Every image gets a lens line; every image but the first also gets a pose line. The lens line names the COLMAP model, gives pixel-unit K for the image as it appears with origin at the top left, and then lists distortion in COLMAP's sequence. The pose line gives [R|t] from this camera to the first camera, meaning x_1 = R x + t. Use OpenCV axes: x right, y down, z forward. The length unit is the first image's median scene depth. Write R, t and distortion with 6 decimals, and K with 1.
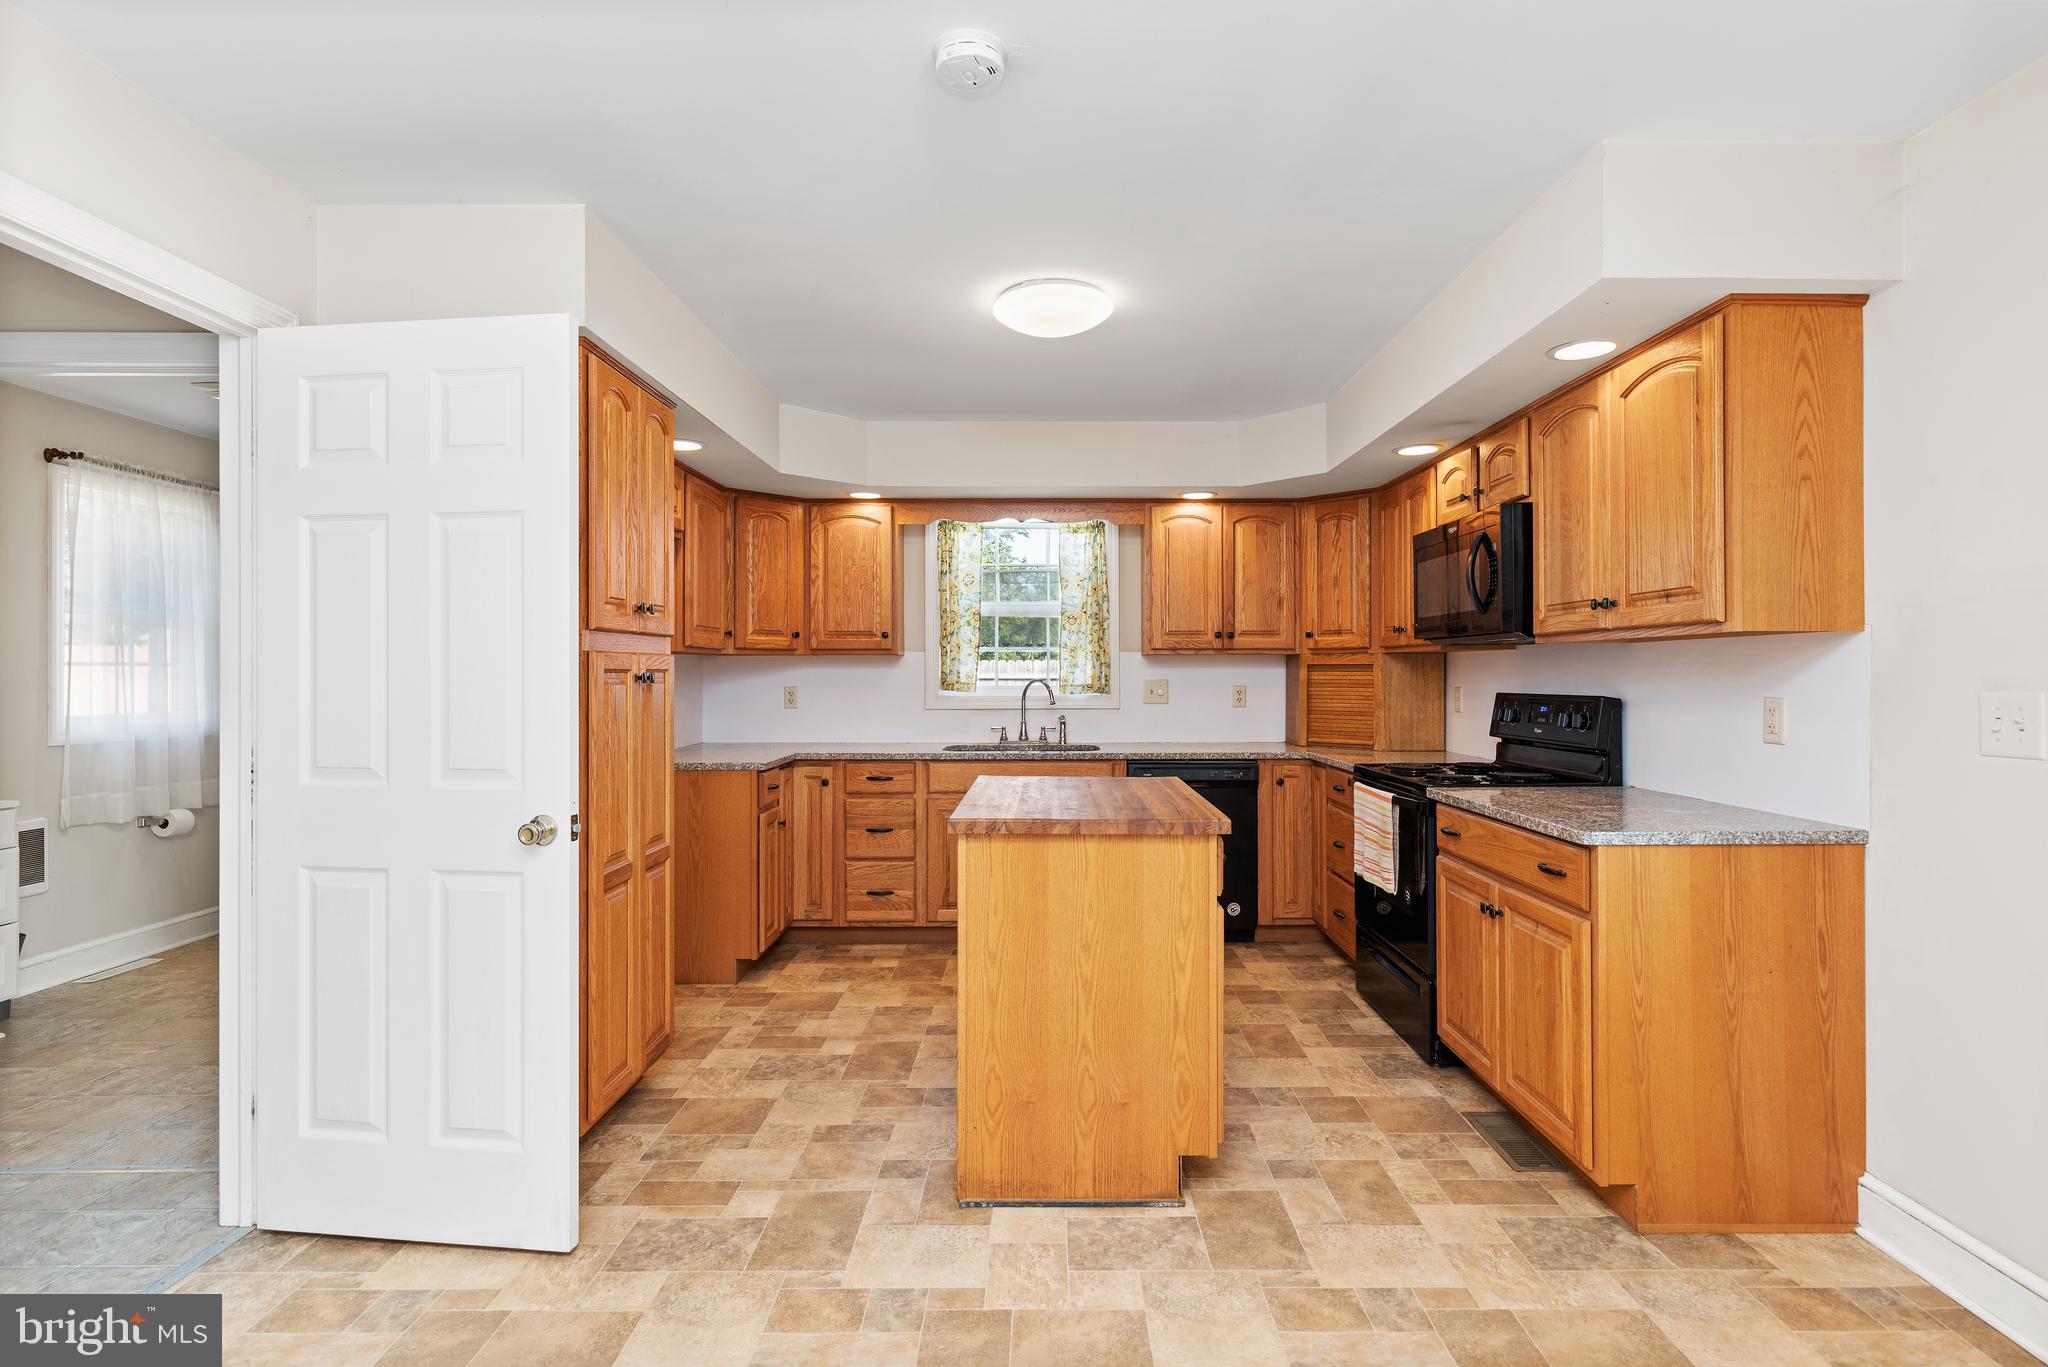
lens RADIAL K [[999.3, 0, 1043.3], [0, 999.3, 670.9], [0, 0, 1]] dist [0.000252, 0.000768]
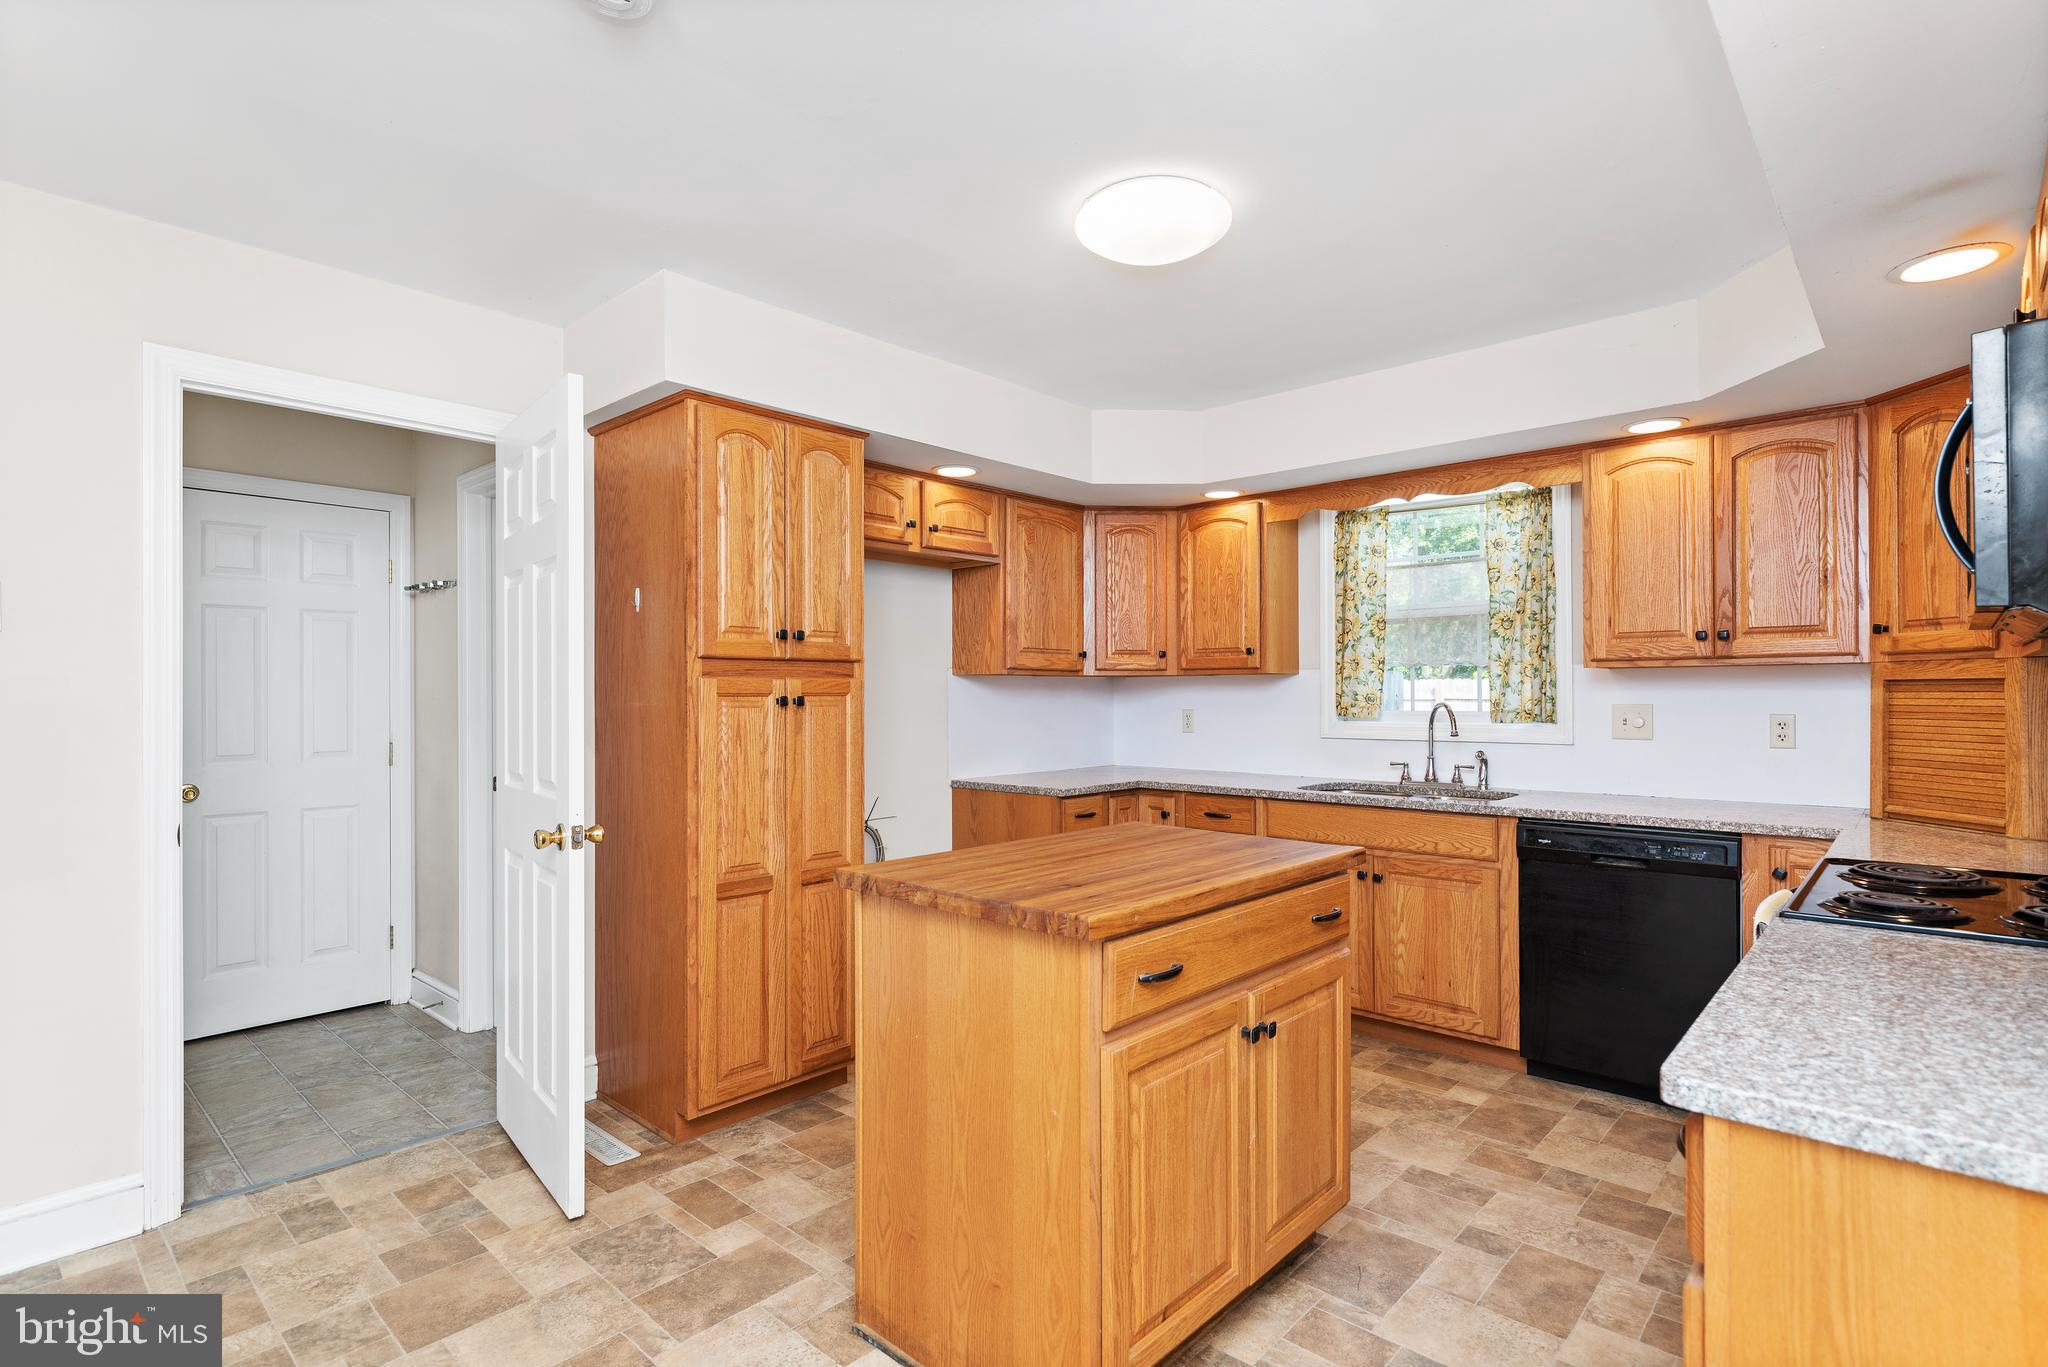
lens RADIAL K [[999.3, 0, 1043.4], [0, 999.3, 689.4], [0, 0, 1]] dist [0.000252, 0.000768]
pose [[0.741561, -0.004263, -0.670872, 0.381767], [0.003527, 0.999991, -0.002456, -0.001470], [0.670877, -0.000545, 0.741569, 0.304808]]
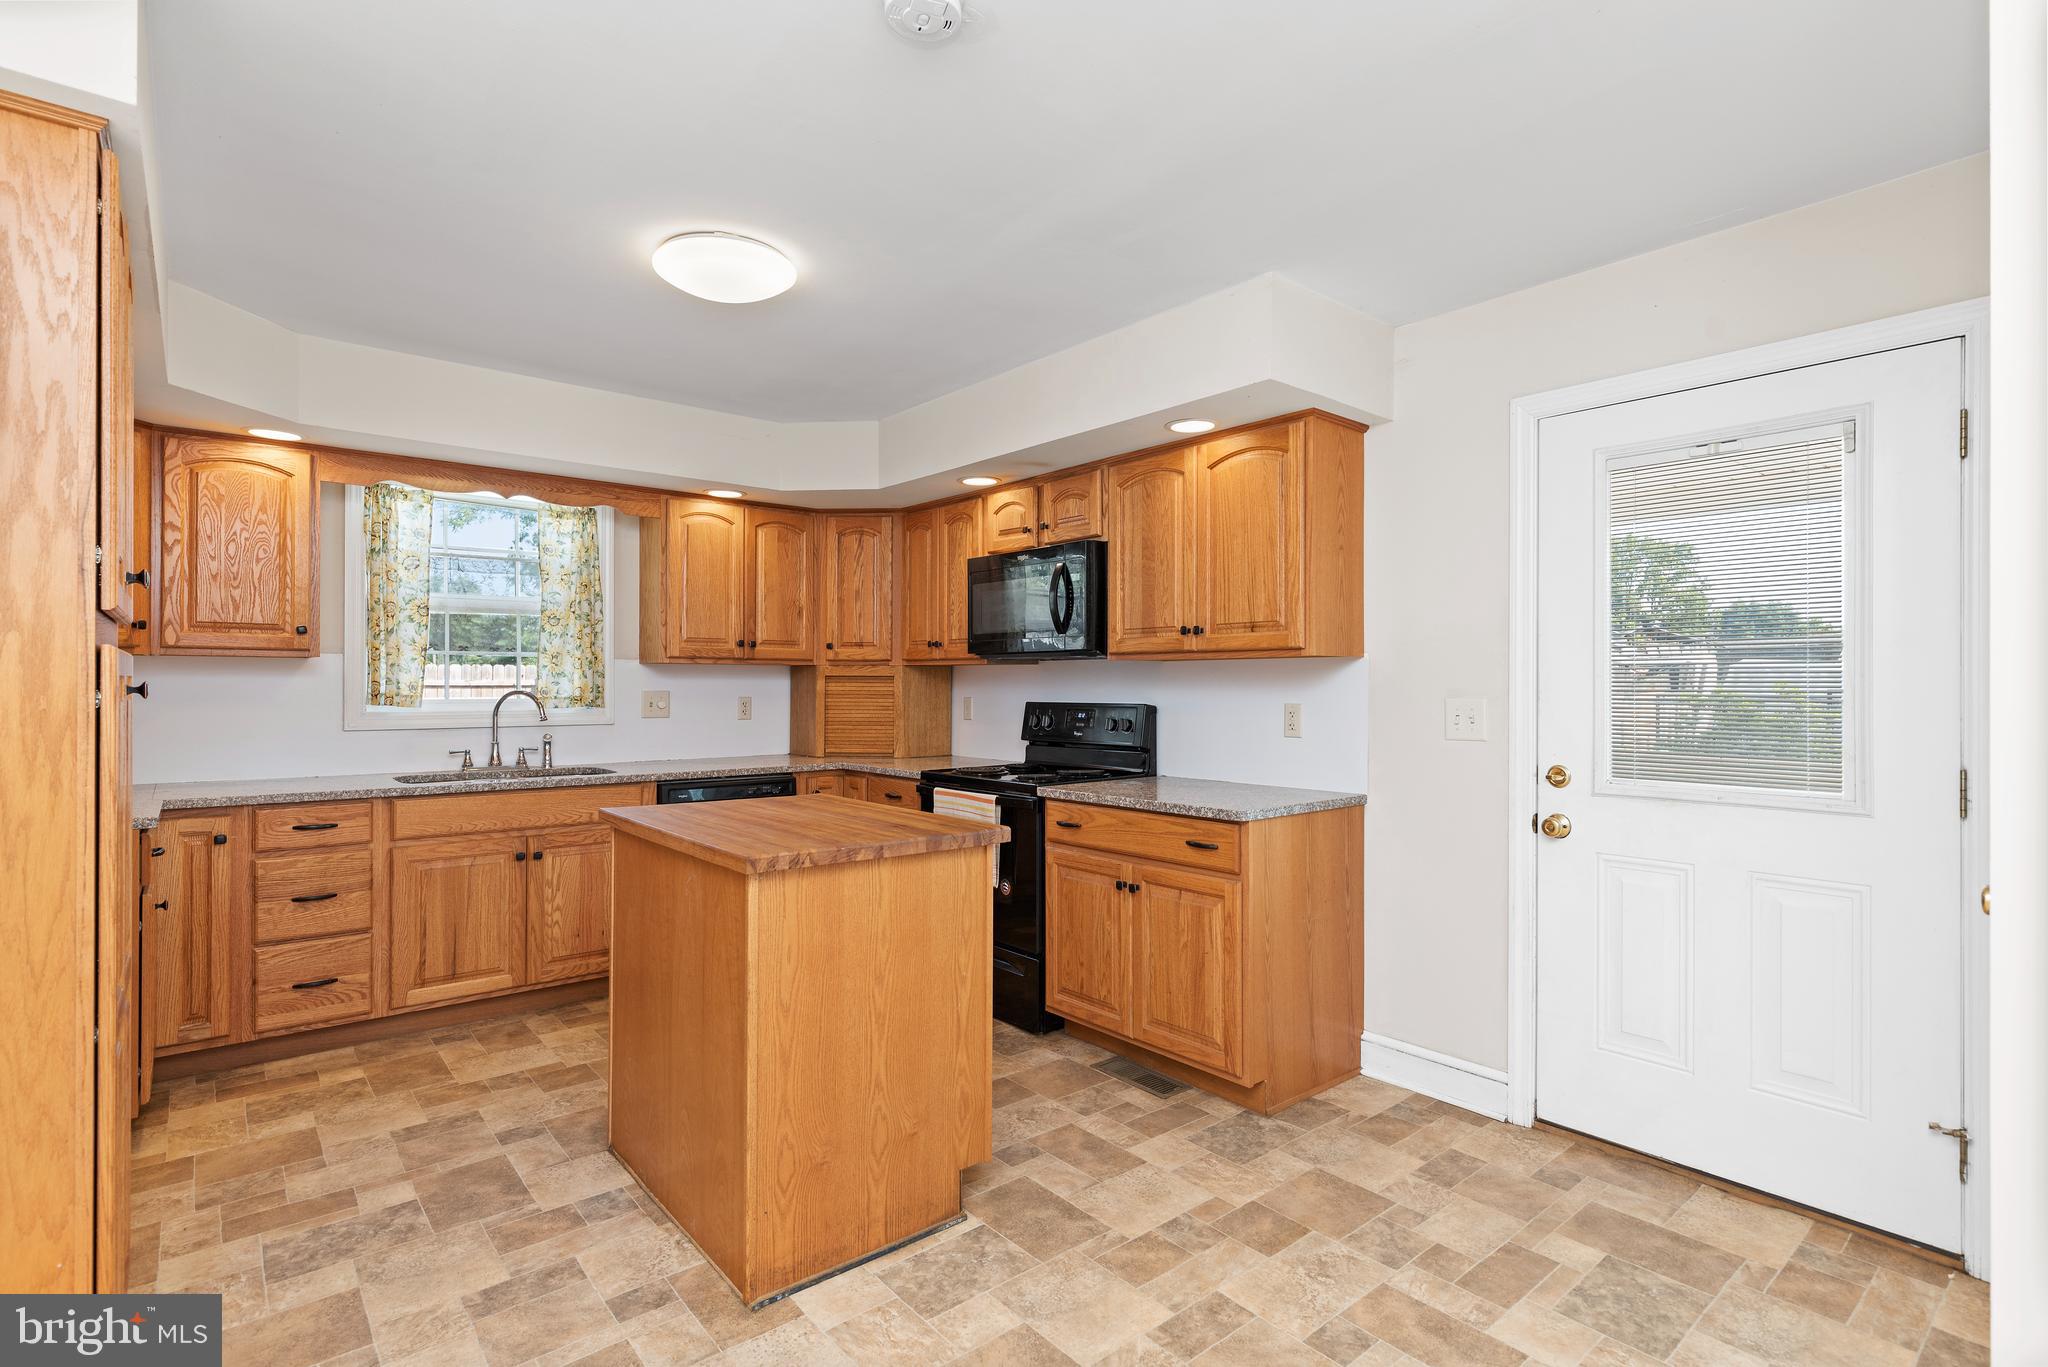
lens RADIAL K [[999.3, 0, 1047.8], [0, 999.3, 679.2], [0, 0, 1]] dist [0.000252, 0.000768]
pose [[0.760921, 0.005558, 0.648821, -0.283146], [-0.004697, 0.999984, -0.003058, -0.000848], [-0.648827, -0.000721, 0.760935, 0.118542]]
